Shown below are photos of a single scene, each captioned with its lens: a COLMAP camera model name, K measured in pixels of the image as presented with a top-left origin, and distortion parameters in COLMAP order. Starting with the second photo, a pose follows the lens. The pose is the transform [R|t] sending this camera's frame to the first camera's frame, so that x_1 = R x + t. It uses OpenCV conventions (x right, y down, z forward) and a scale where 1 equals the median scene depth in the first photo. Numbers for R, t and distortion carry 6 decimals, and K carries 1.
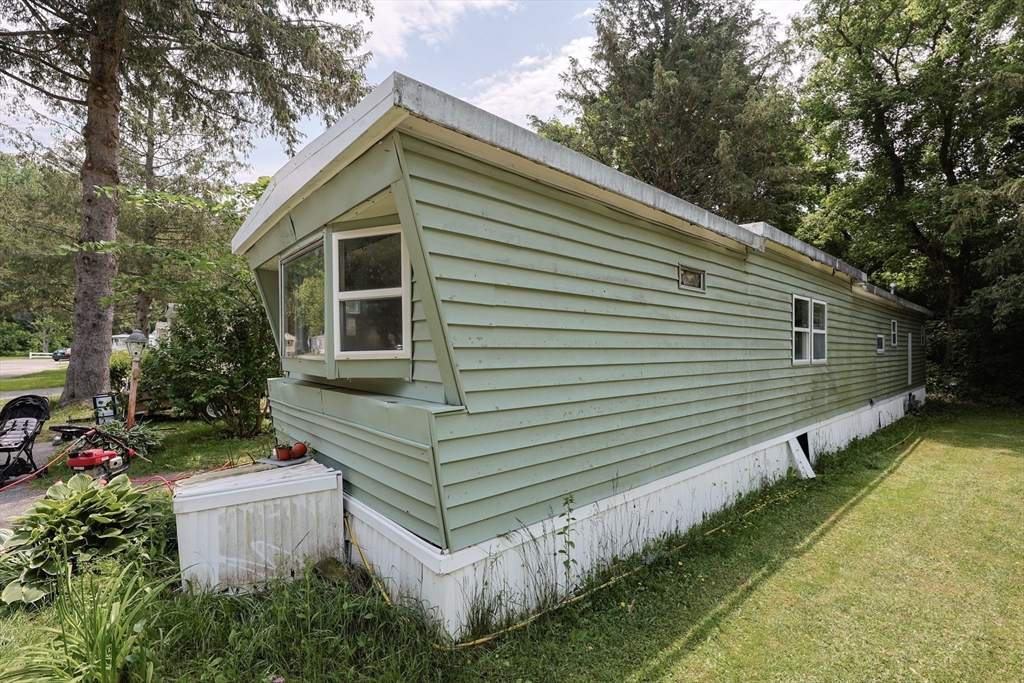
lens RADIAL K [[443.2, 0, 523.5], [0, 443.2, 350.4], [0, 0, 1]] dist [-0.001743, -0.000374]
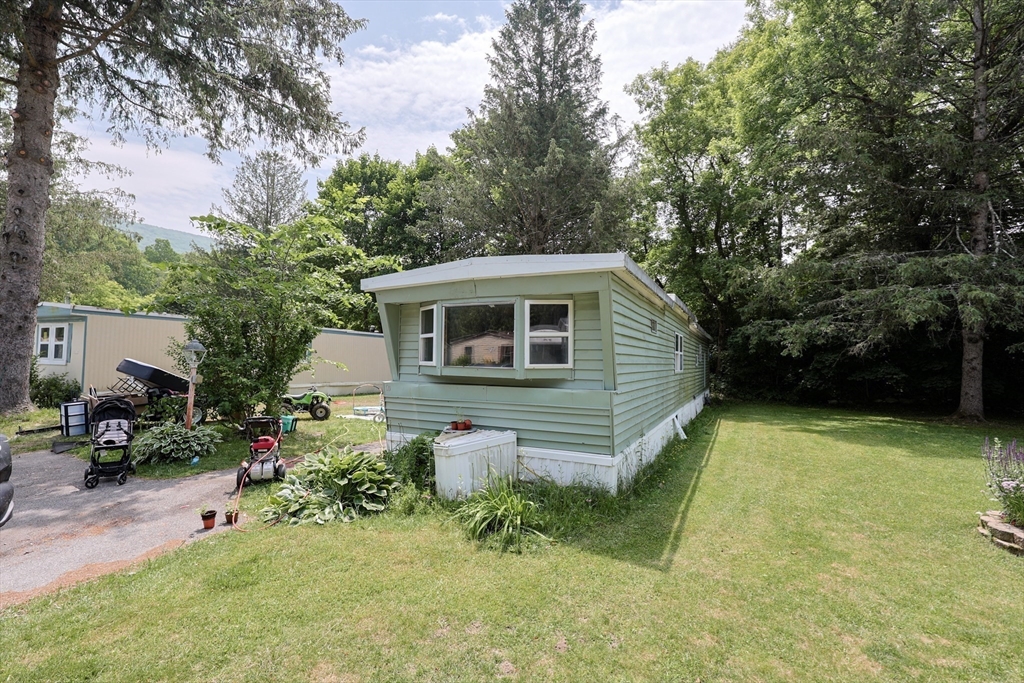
lens RADIAL K [[445.3, 0, 517.4], [0, 445.3, 349.4], [0, 0, 1]] dist [-0.000416, -0.000261]
pose [[0.928496, 0.022613, 0.370652, -0.362124], [-0.013751, 0.999553, -0.026534, -0.002666], [-0.371087, 0.019540, 0.928393, -0.224384]]
